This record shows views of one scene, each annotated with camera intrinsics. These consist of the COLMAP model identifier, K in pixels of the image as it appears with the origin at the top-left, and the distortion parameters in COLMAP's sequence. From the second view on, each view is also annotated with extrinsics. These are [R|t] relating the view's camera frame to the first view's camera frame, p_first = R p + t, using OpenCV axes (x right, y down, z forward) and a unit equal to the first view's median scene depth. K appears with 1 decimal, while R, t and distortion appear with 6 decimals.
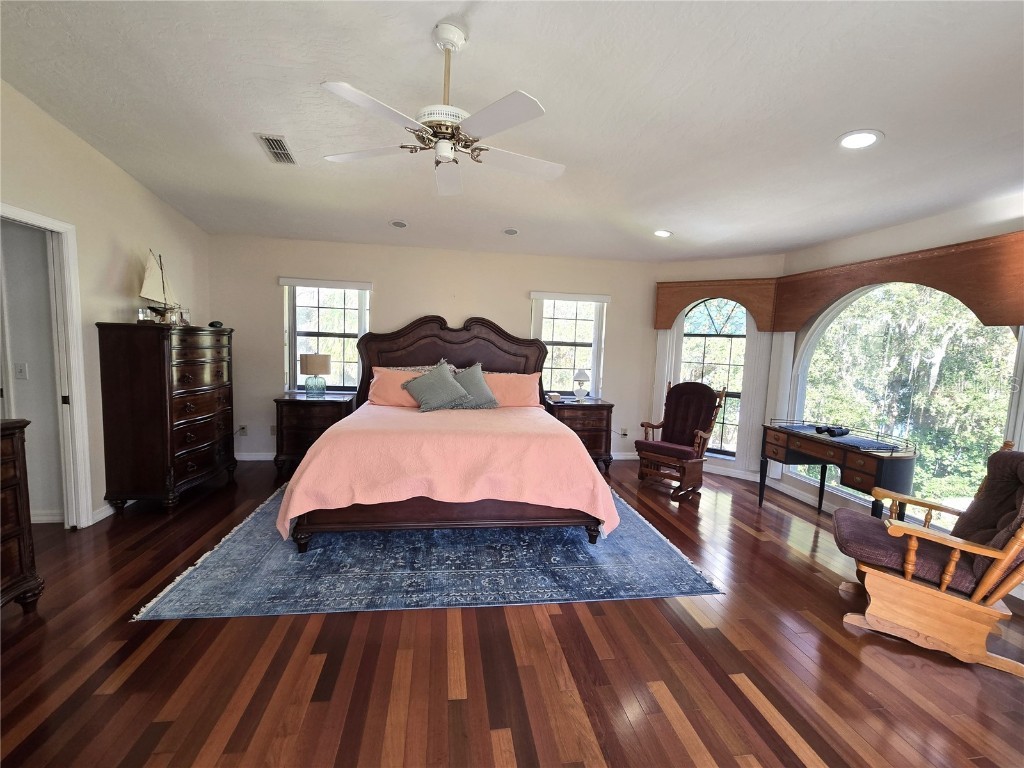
lens RADIAL K [[418.7, 0, 508.9], [0, 418.7, 385.0], [0, 0, 1]] dist [-0.000717, 0.000578]
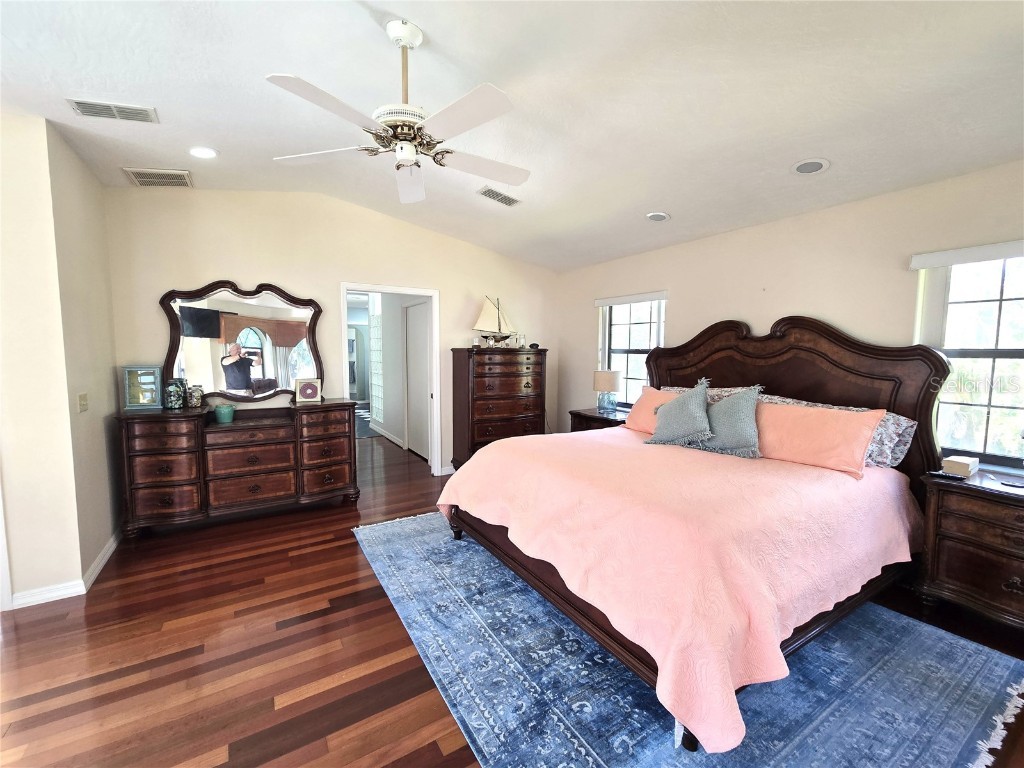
lens RADIAL K [[418.7, 0, 508.9], [0, 418.7, 385.0], [0, 0, 1]] dist [-0.000717, 0.000578]
pose [[0.412889, 0.038133, -0.909983, 0.450849], [-0.082060, 0.996617, 0.004530, -0.031657], [0.907077, 0.072803, 0.414622, 0.462847]]
